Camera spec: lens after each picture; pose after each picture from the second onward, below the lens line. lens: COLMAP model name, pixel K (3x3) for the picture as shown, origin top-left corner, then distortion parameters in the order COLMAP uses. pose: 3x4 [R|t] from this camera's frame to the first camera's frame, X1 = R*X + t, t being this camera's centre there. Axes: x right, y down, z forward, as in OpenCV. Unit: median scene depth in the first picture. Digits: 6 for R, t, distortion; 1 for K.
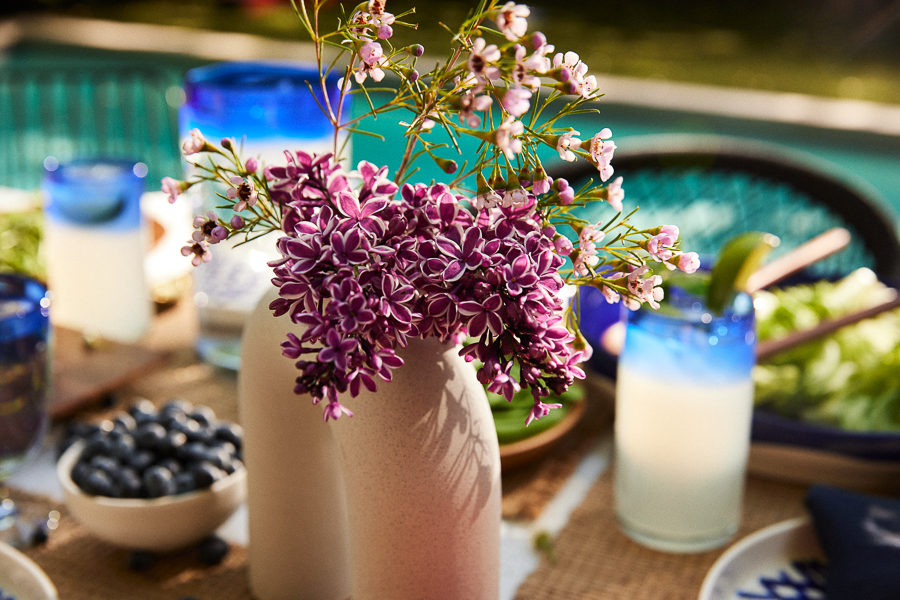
lens RADIAL K [[1297.0, 0, 450.0], [0, 1297.0, 300.0], [0, 0, 1]] dist [-0.007055, -0.006370]
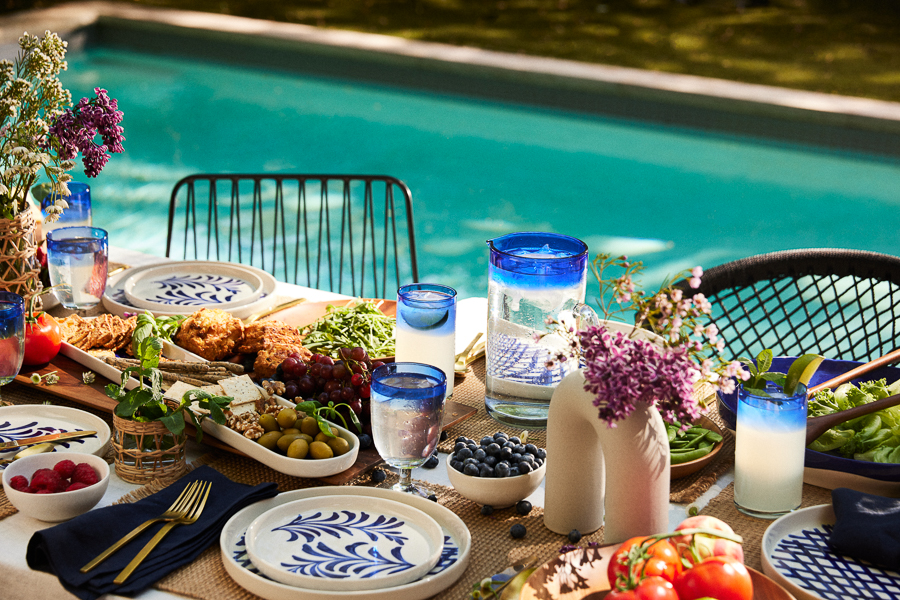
lens RADIAL K [[1847.1, 0, 450.0], [0, 1847.1, 300.0], [0, 0, 1]] dist [-0.041553, 0.186415]
pose [[0.994812, 0.027761, -0.097869, -0.045132], [-0.030745, 0.999103, -0.029118, -0.055384], [0.096973, 0.031976, 0.994773, -2.777329]]
